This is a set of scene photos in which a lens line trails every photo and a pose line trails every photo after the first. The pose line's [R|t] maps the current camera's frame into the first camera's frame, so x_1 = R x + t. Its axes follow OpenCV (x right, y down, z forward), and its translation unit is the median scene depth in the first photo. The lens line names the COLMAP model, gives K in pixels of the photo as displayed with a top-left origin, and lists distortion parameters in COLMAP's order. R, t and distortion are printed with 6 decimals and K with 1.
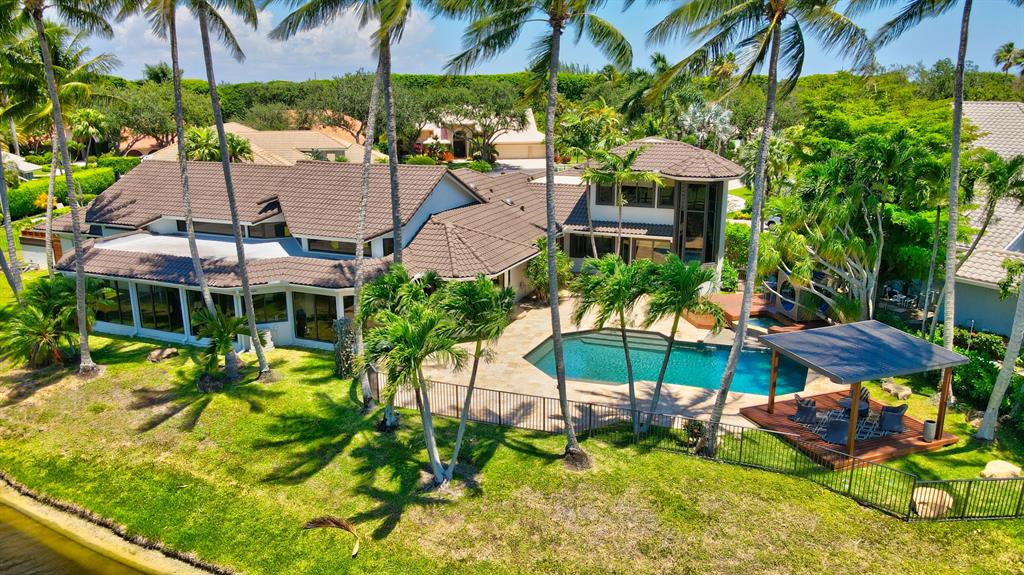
lens RADIAL K [[756.2, 0, 498.5], [0, 756.2, 286.5], [0, 0, 1]] dist [0.013297, 0.008921]
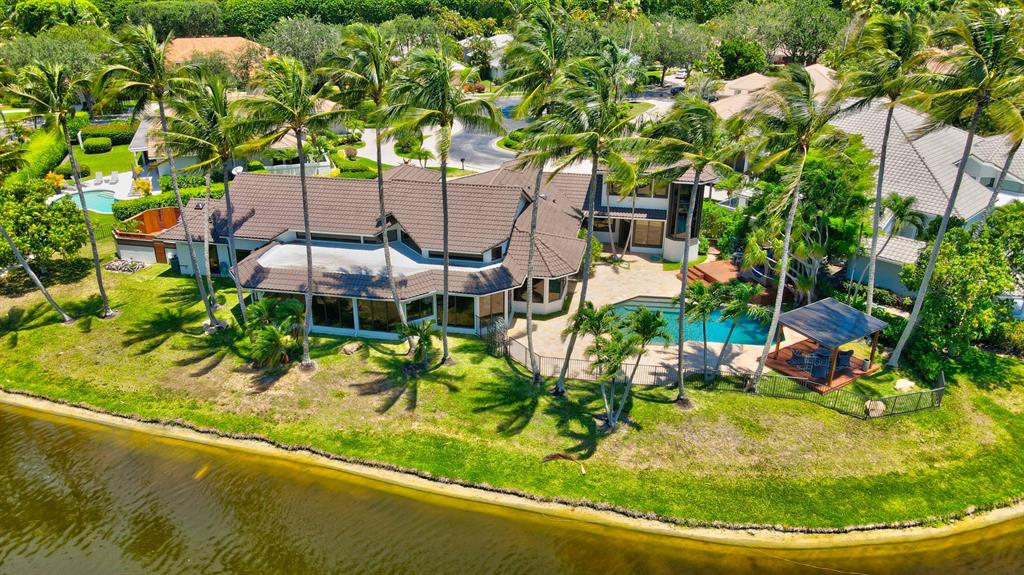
lens RADIAL K [[753.3, 0, 500.1], [0, 753.3, 291.8], [0, 0, 1]] dist [0.017461, 0.002833]
pose [[0.978163, -0.078506, 0.192441, -0.558220], [0.046092, 0.984800, 0.167464, -0.294099], [-0.202663, -0.154937, 0.966914, -0.474220]]
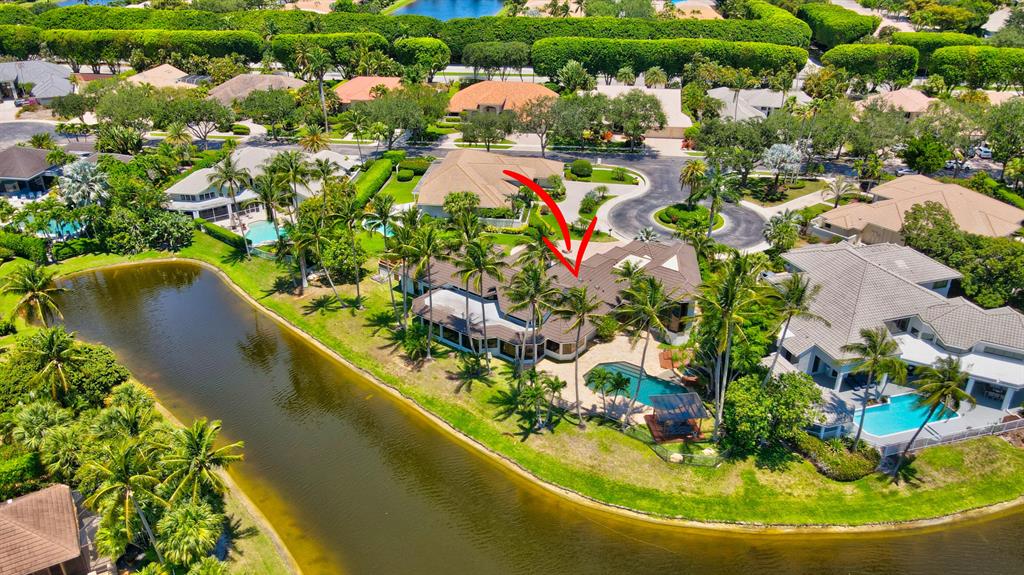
lens RADIAL K [[753.3, 0, 500.1], [0, 753.3, 291.8], [0, 0, 1]] dist [0.017461, 0.002833]
pose [[0.968201, 0.119468, -0.219803, 0.377864], [-0.066335, 0.969756, 0.234889, -1.007857], [0.241217, -0.212839, 0.946844, -1.916737]]
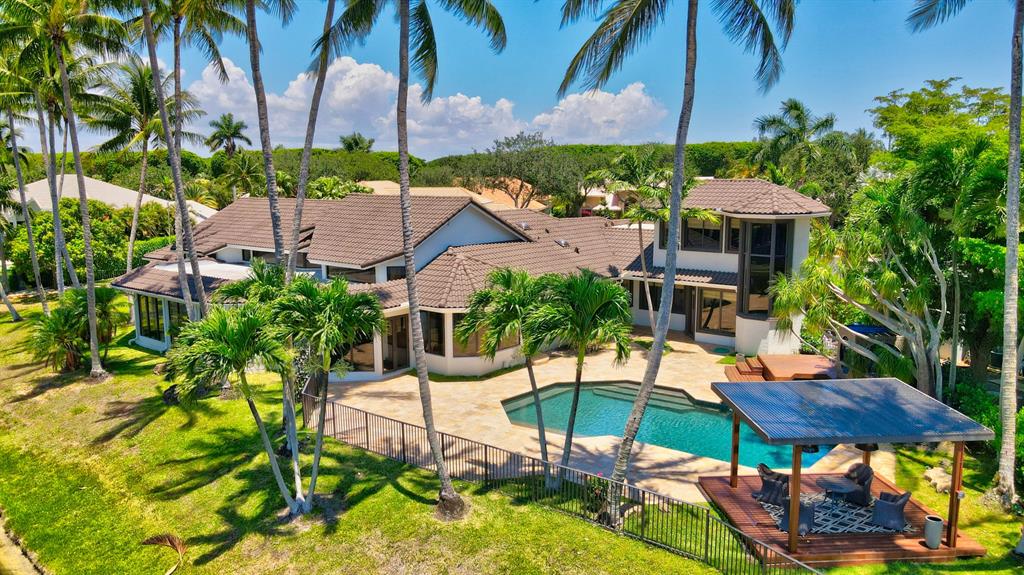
lens RADIAL K [[753.3, 0, 500.1], [0, 753.3, 291.8], [0, 0, 1]] dist [0.017461, 0.002833]
pose [[0.957654, 0.044996, -0.284383, 0.350792], [-0.072230, 0.993673, -0.086009, 0.054767], [0.278714, 0.102907, 0.954845, 0.182827]]
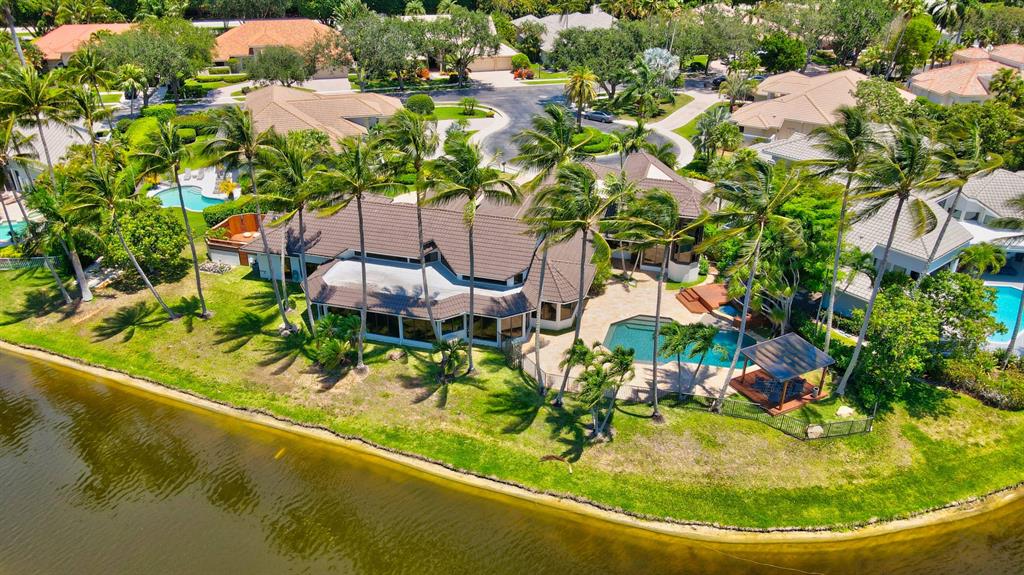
lens RADIAL K [[756.2, 0, 498.5], [0, 756.2, 286.5], [0, 0, 1]] dist [0.013297, 0.008921]
pose [[0.991870, -0.050427, 0.116837, -0.522002], [0.022671, 0.973470, 0.227690, -0.572359], [-0.125219, -0.223191, 0.966699, -0.834895]]
